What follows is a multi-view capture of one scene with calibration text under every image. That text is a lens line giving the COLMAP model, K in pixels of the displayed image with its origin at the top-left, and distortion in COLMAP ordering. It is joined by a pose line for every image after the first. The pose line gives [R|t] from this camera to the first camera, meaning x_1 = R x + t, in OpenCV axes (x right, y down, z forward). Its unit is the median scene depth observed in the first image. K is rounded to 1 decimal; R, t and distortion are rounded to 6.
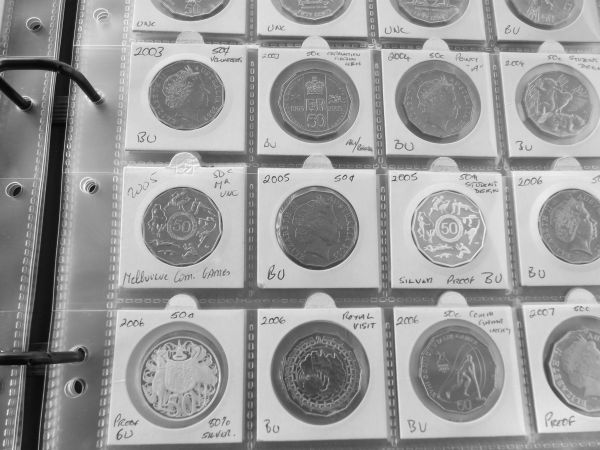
lens RADIAL K [[521.4, 0, 298.3], [0, 521.4, 226.8], [0, 0, 1]] dist [-0.037377, 0.025411]
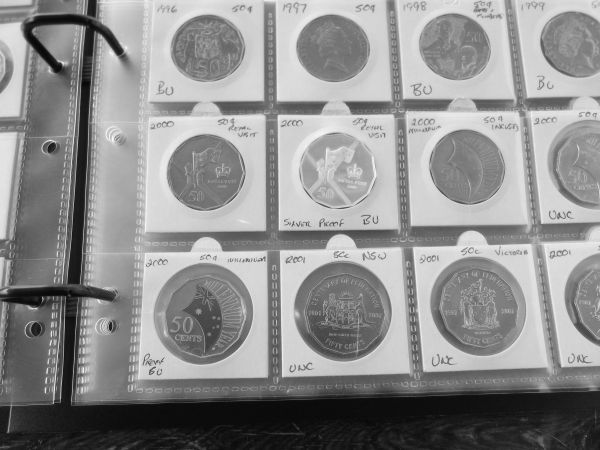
lens RADIAL K [[521.4, 0, 297.6], [0, 521.4, 236.8], [0, 0, 1]] dist [-0.037377, 0.025411]
pose [[0.998863, -0.019328, -0.043572, 0.002013], [0.019814, 0.999746, 0.010757, 0.121494], [0.043353, -0.011608, 0.998992, -0.024212]]
